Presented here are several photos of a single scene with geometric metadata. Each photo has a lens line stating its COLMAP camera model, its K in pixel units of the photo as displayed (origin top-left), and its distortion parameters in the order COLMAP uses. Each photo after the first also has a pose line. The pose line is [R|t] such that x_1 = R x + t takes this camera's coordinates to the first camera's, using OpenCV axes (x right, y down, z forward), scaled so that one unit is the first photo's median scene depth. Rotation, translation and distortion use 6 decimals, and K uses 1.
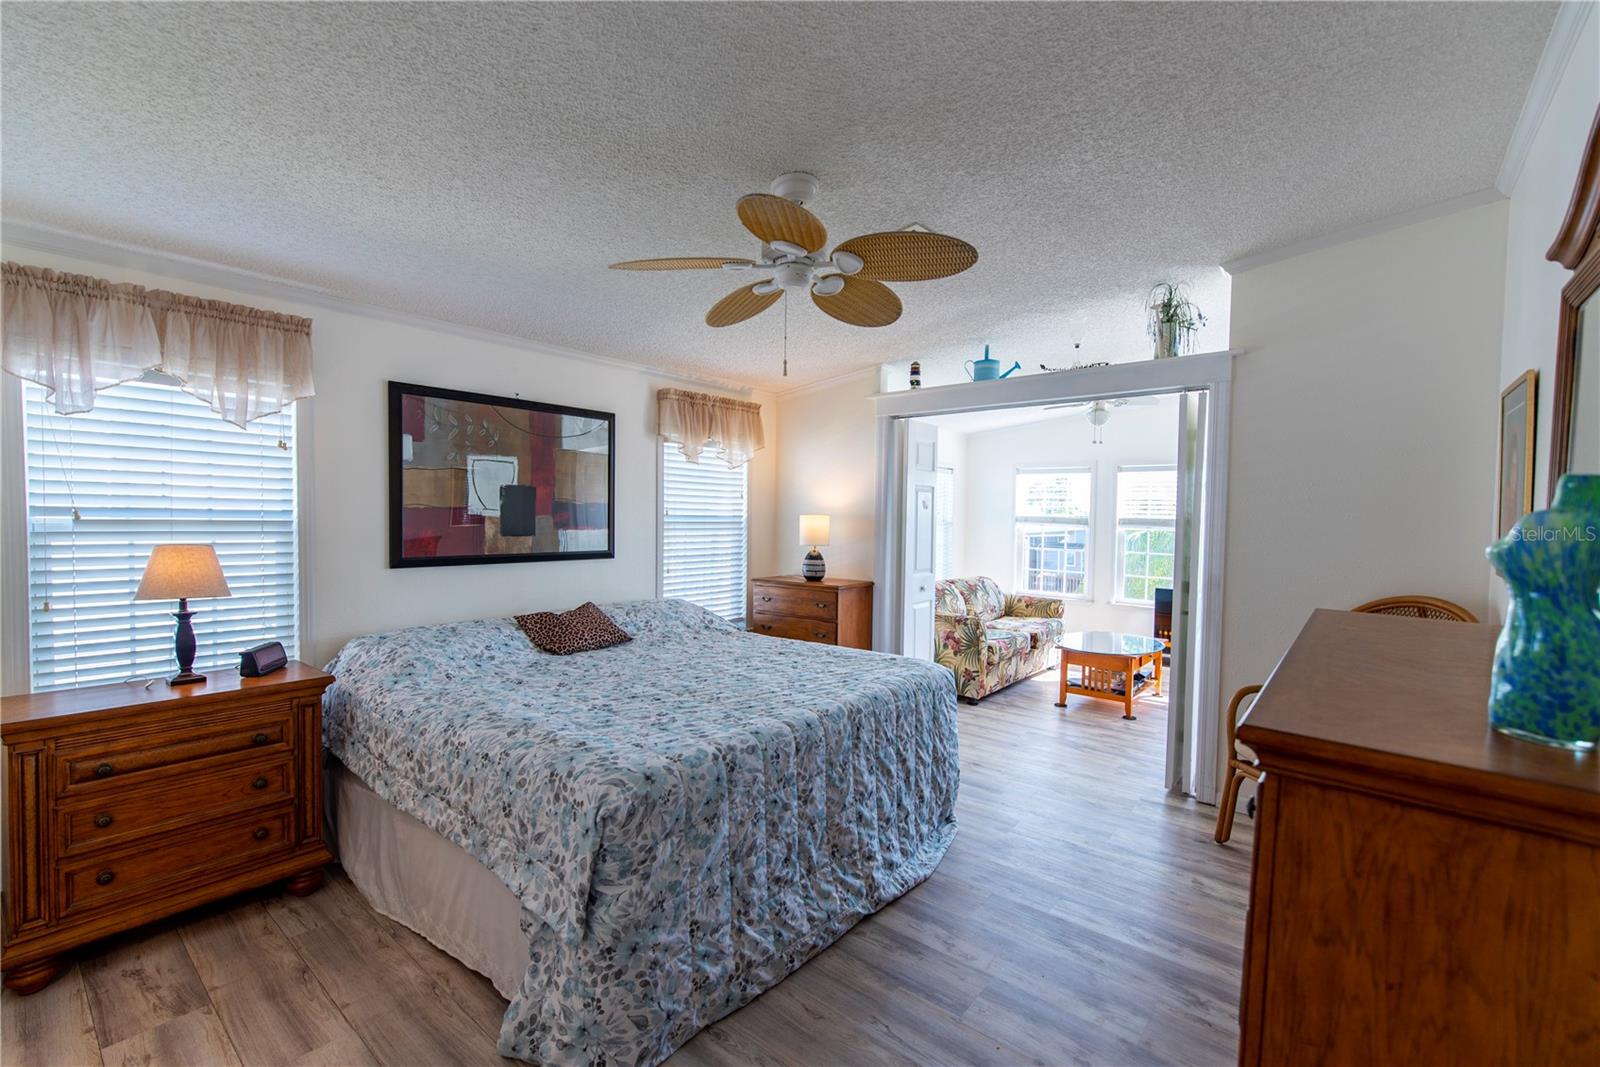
lens RADIAL K [[684.7, 0, 800.0], [0, 684.7, 533.5], [0, 0, 1]] dist [-0.005164, -0.000309]
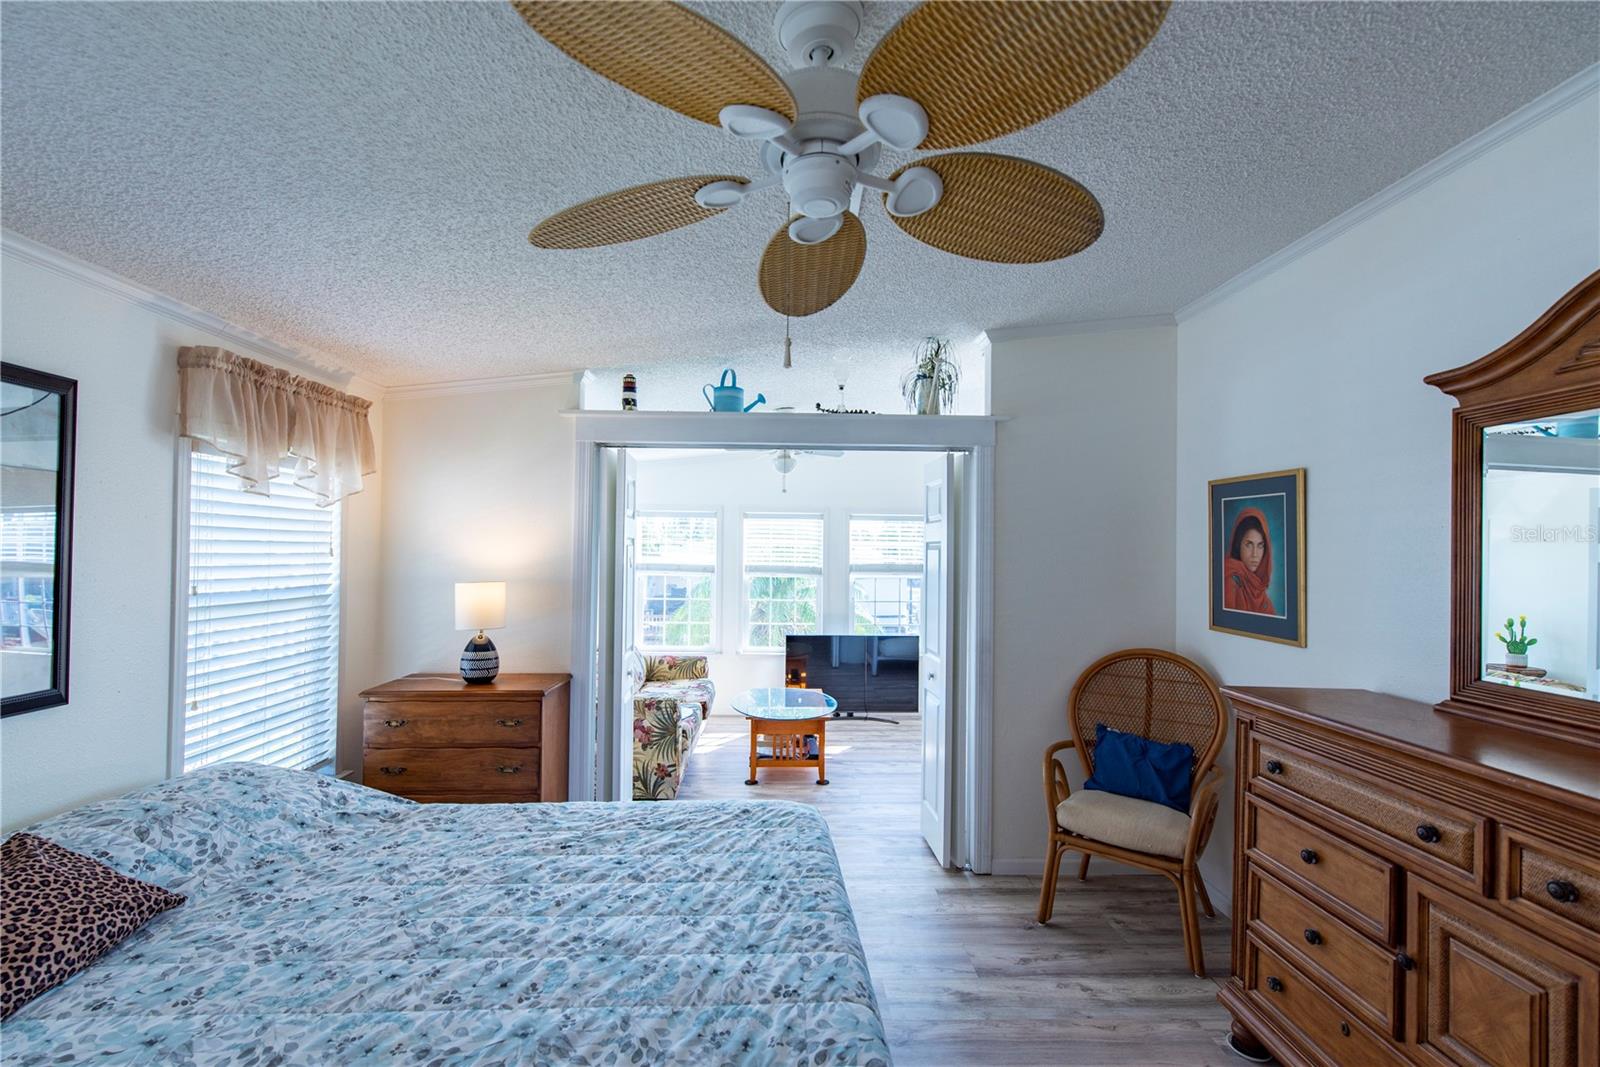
lens RADIAL K [[684.7, 0, 800.0], [0, 684.7, 533.5], [0, 0, 1]] dist [-0.005164, -0.000309]
pose [[0.747406, 0.010688, 0.664282, -0.190075], [0.019661, 0.999077, -0.038195, -0.043061], [-0.664077, 0.041608, 0.746506, 0.317436]]
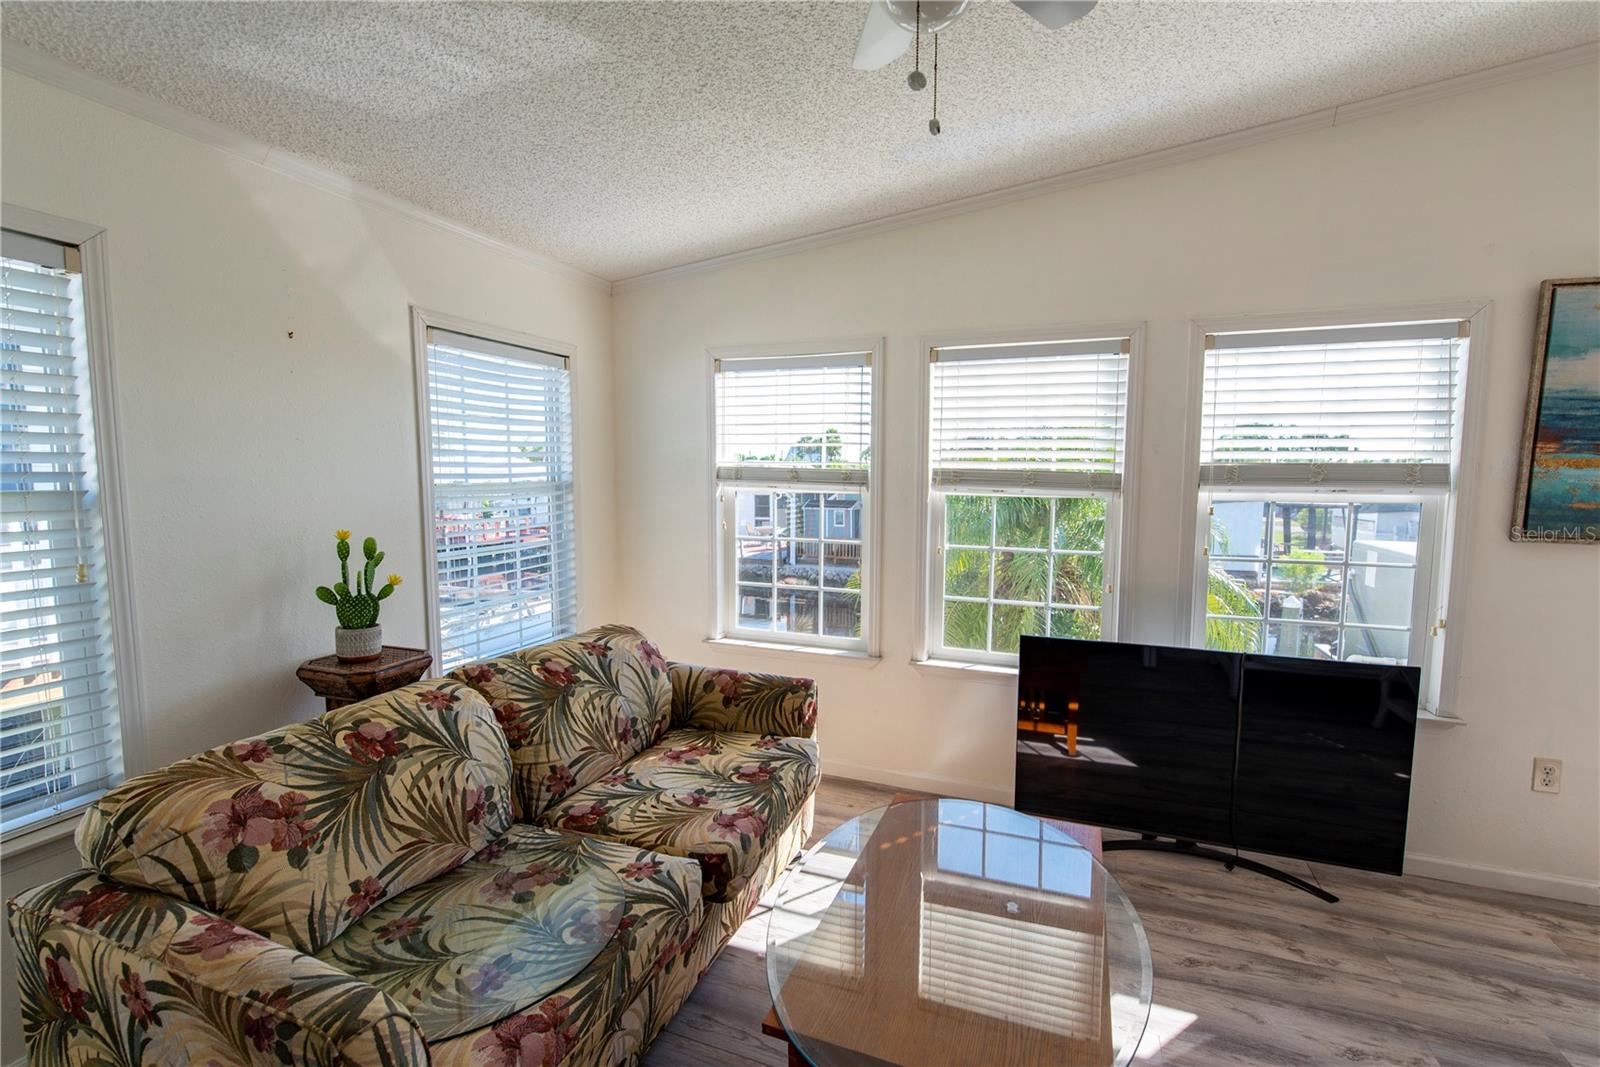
lens RADIAL K [[712.0, 0, 800.0], [0, 712.0, 533.5], [0, 0, 1]] dist [-0.001319, -0.000103]
pose [[0.950634, -0.040897, 0.307607, 0.362248], [0.021617, 0.997597, 0.065828, -0.019615], [-0.309560, -0.055929, 0.949234, 0.880529]]
